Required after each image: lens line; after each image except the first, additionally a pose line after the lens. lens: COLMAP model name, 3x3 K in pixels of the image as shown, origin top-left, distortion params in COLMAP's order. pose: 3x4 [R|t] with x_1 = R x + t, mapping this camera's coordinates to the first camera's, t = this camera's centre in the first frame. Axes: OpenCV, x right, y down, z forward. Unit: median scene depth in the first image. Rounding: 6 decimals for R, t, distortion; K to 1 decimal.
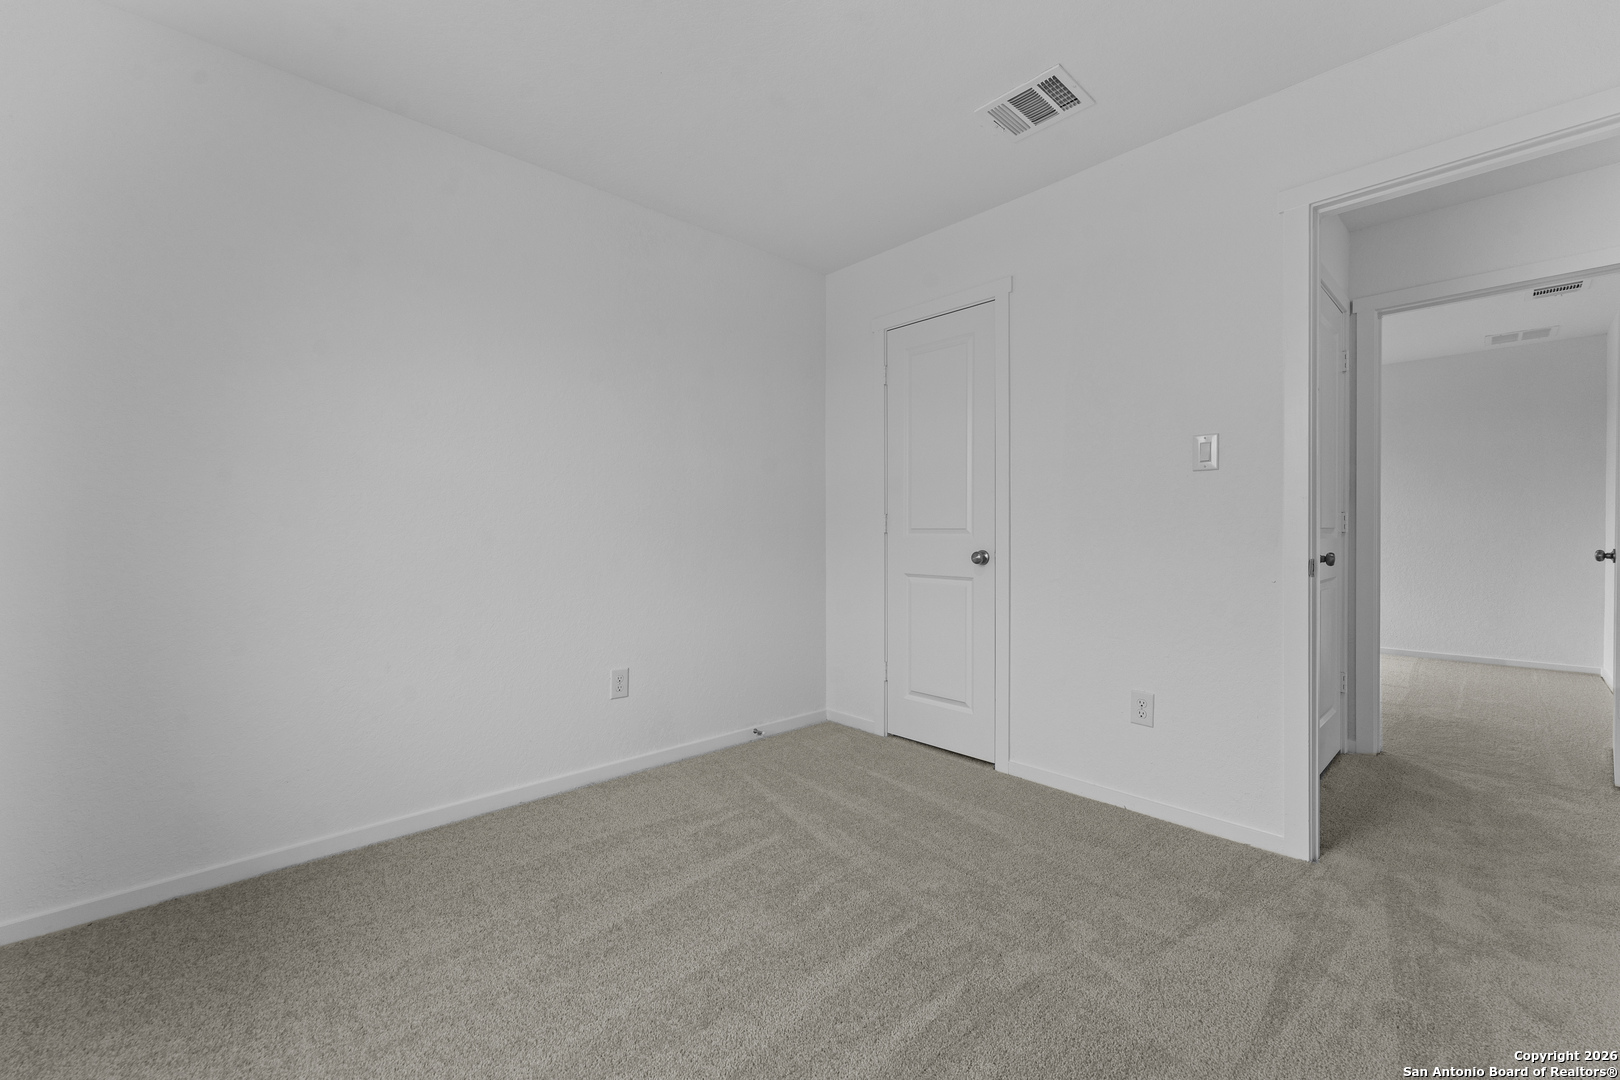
lens RADIAL K [[654.8, 0, 810.0], [0, 654.8, 540.0], [0, 0, 1]] dist [0.002567, -0.000041]
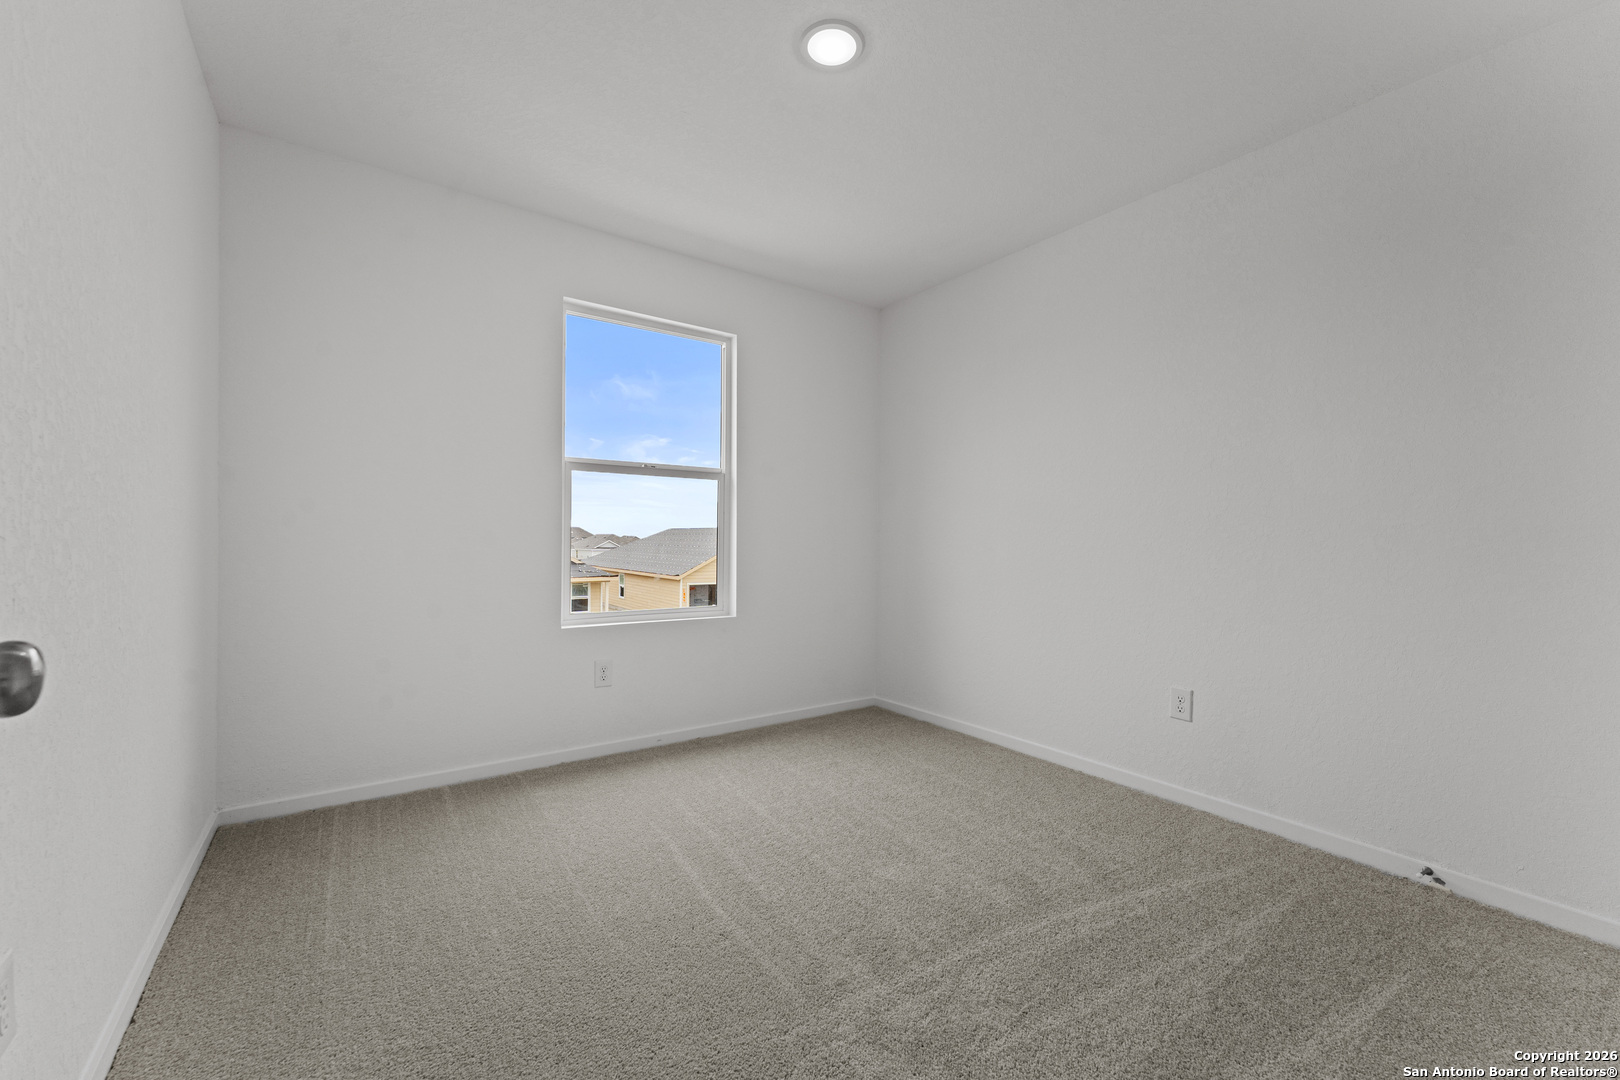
lens RADIAL K [[654.8, 0, 810.0], [0, 654.8, 540.0], [0, 0, 1]] dist [0.002567, -0.000041]
pose [[-0.148202, 0.000292, -0.988957, 0.708159], [-0.012779, 0.999916, 0.002211, -0.009450], [0.988874, 0.012966, -0.148186, 0.614481]]
